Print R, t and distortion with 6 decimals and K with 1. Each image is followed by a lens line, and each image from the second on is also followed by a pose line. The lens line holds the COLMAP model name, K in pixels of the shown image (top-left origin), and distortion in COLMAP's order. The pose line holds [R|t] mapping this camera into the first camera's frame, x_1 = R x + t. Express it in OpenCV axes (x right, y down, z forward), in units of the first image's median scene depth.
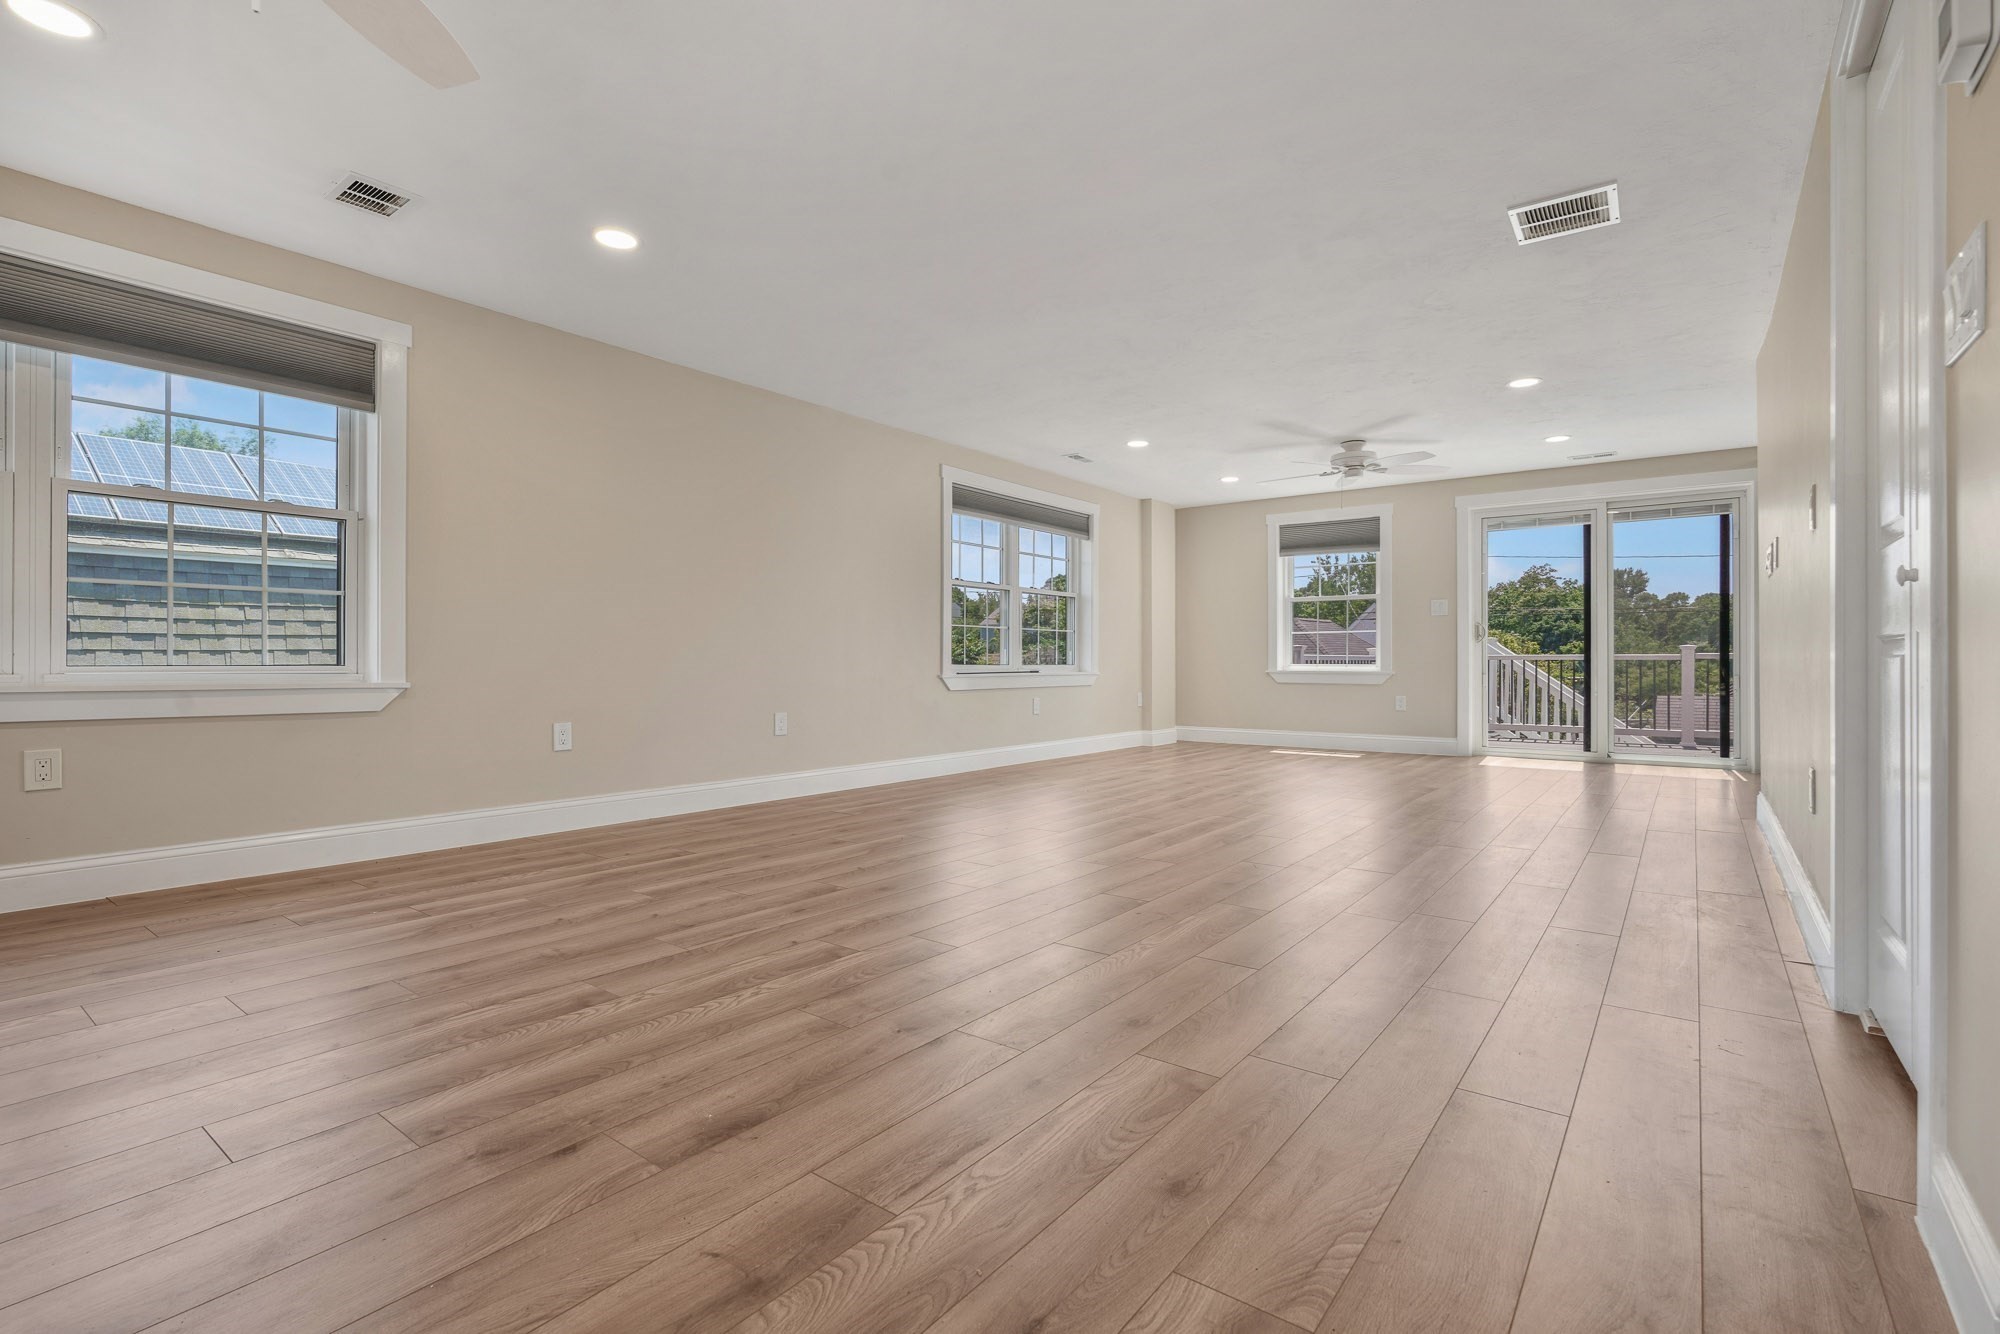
lens RADIAL K [[910.3, 0, 1009.1], [0, 910.3, 666.4], [0, 0, 1]] dist [-0.003886, 0.000966]
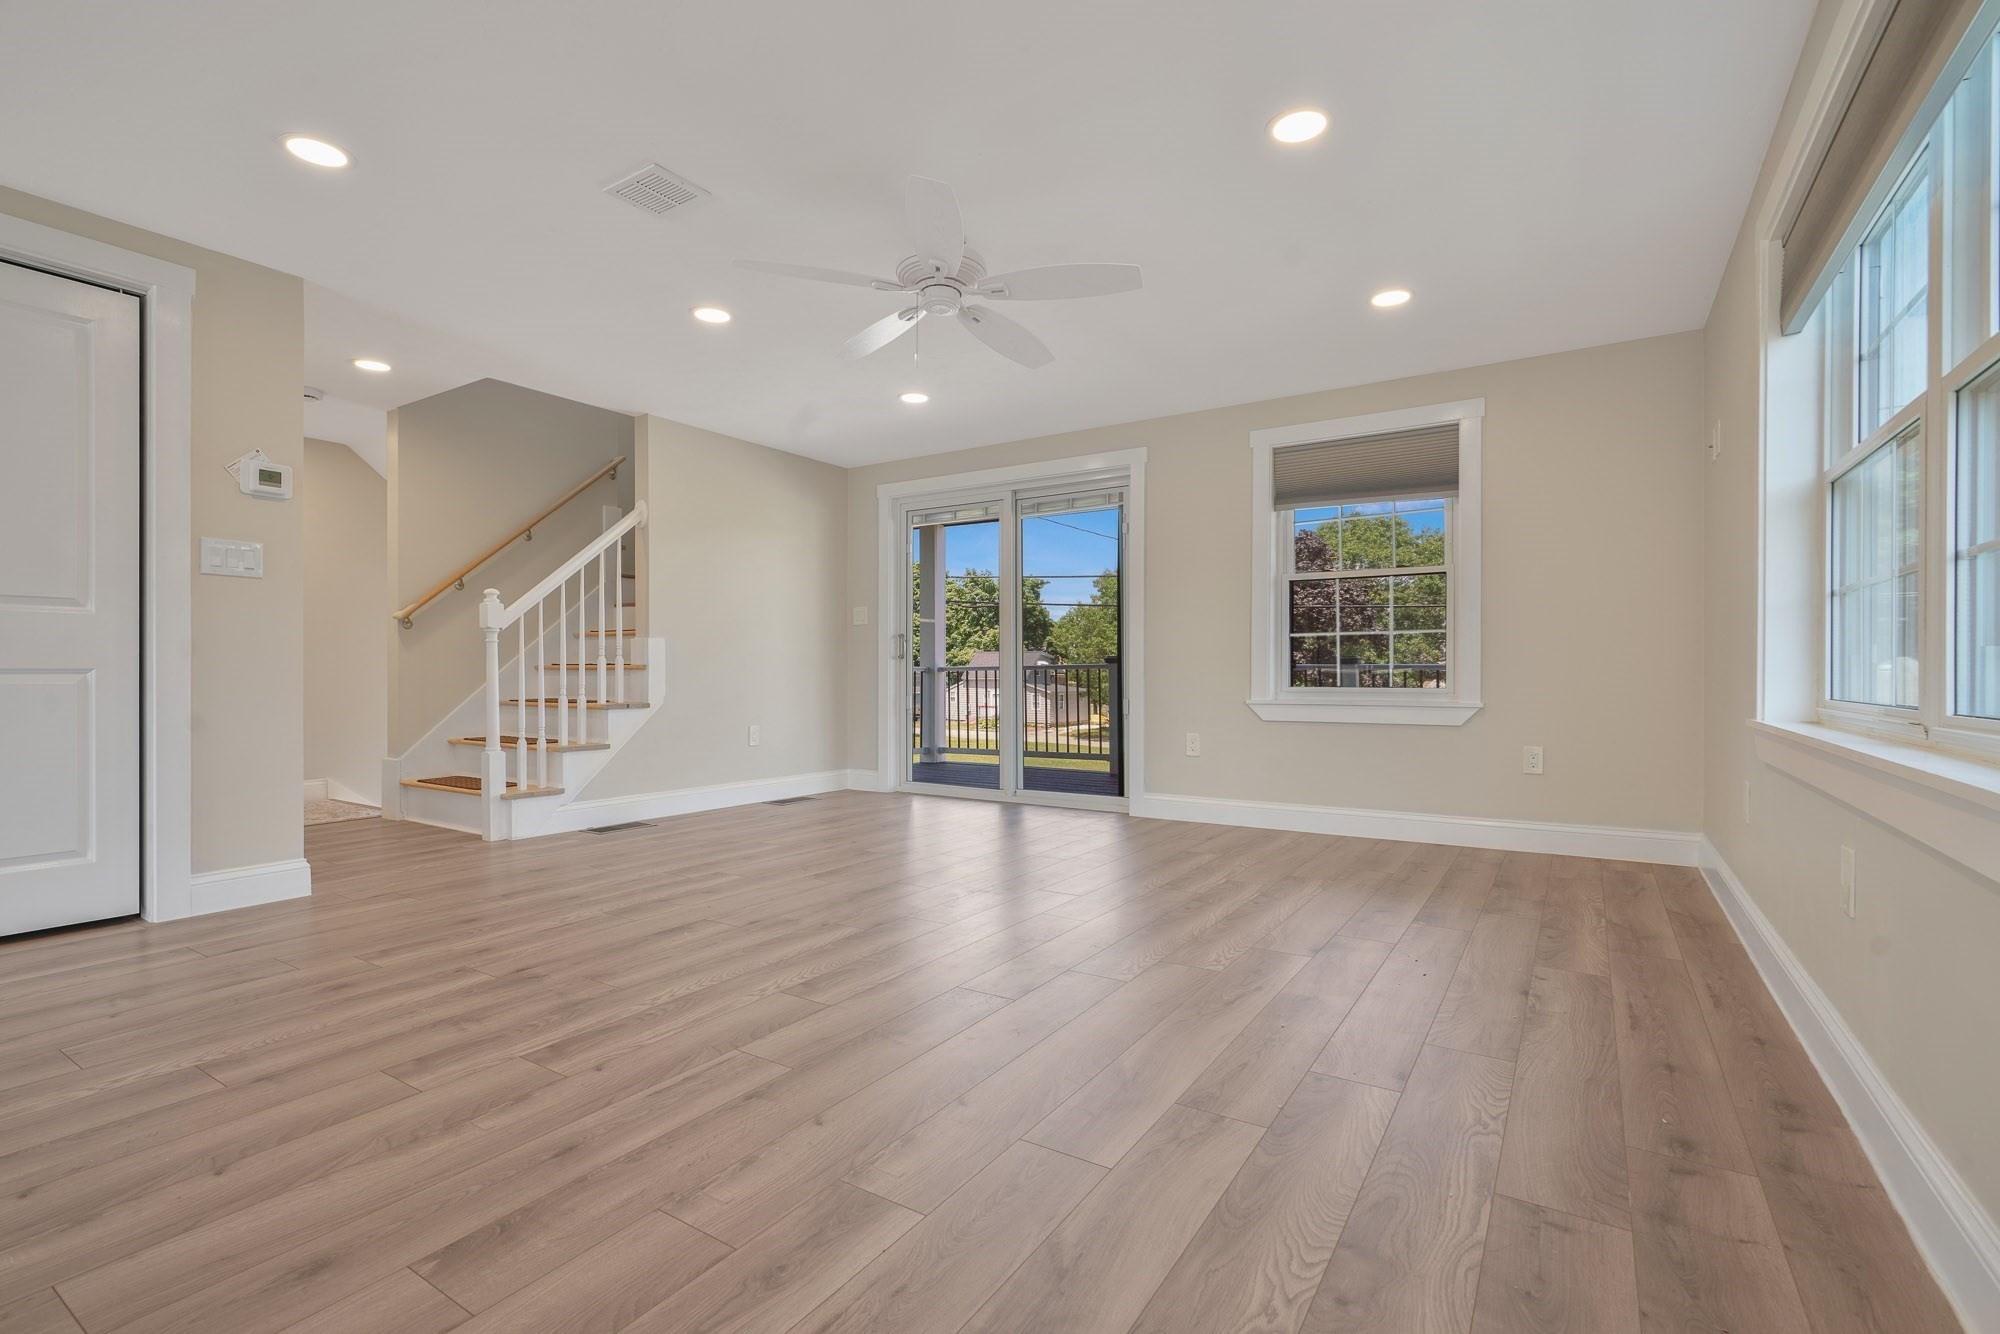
lens RADIAL K [[910.3, 0, 1009.1], [0, 910.3, 666.4], [0, 0, 1]] dist [-0.003886, 0.000966]
pose [[-0.997034, -0.002561, -0.076917, -0.459075], [-0.002382, 0.999994, -0.002421, -0.026380], [0.076923, -0.002231, -0.997035, 1.581109]]
